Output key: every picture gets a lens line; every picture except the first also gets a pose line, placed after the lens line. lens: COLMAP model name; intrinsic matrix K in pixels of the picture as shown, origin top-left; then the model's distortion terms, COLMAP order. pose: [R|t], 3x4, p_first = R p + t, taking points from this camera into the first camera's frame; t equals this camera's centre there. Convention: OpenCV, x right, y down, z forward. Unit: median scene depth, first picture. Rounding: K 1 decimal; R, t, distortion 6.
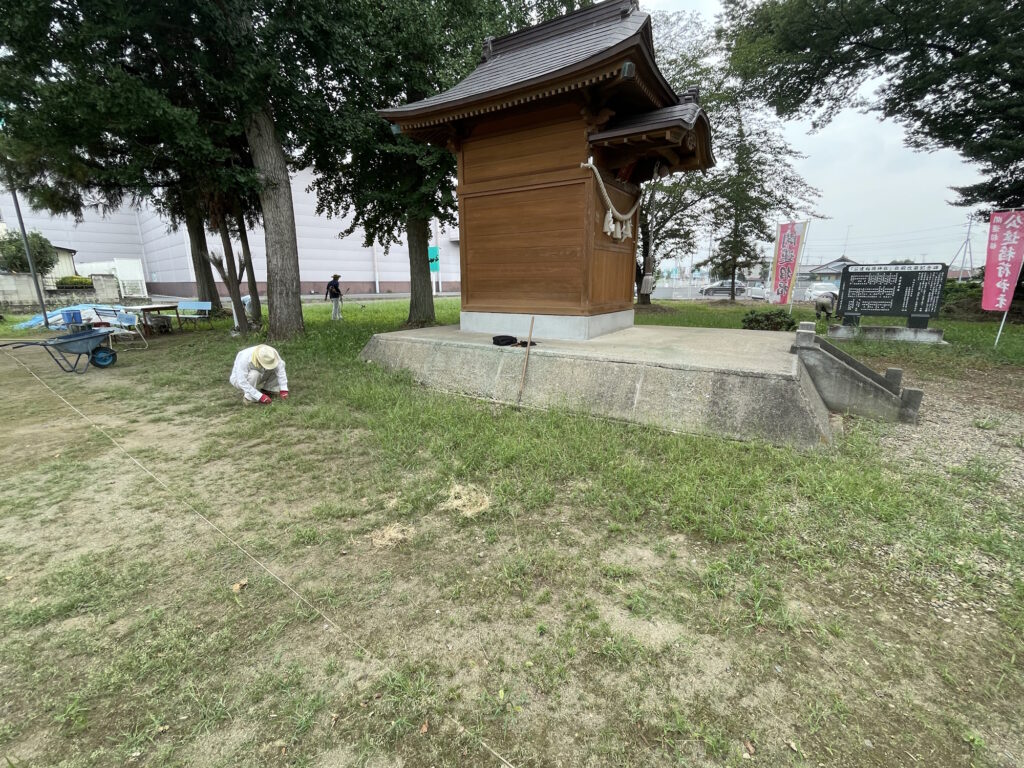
lens RADIAL K [[450.8, 0, 507.9], [0, 450.8, 393.8], [0, 0, 1]] dist [-0.011001, 0.007986]
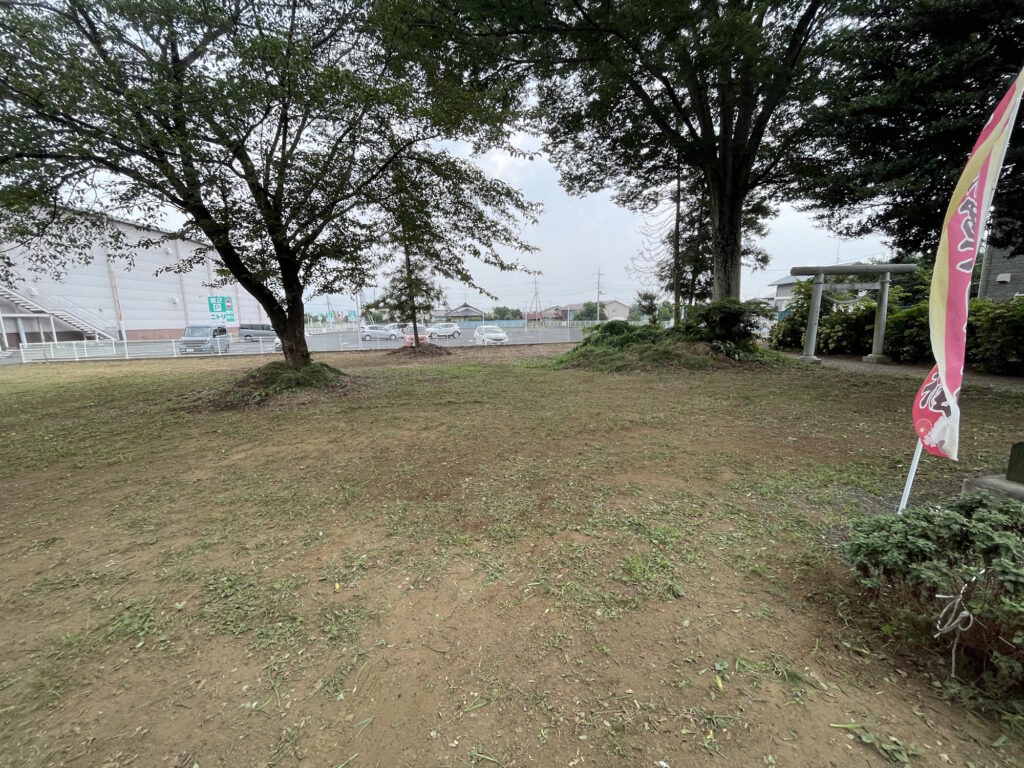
lens RADIAL K [[413.0, 0, 509.0], [0, 413.0, 386.1], [0, 0, 1]] dist [-0.000850, 0.000396]
pose [[0.730480, -0.118553, 0.672565, 0.337998], [0.182413, 0.982908, -0.024863, -0.282176], [-0.658122, 0.140846, 0.739620, 1.046336]]
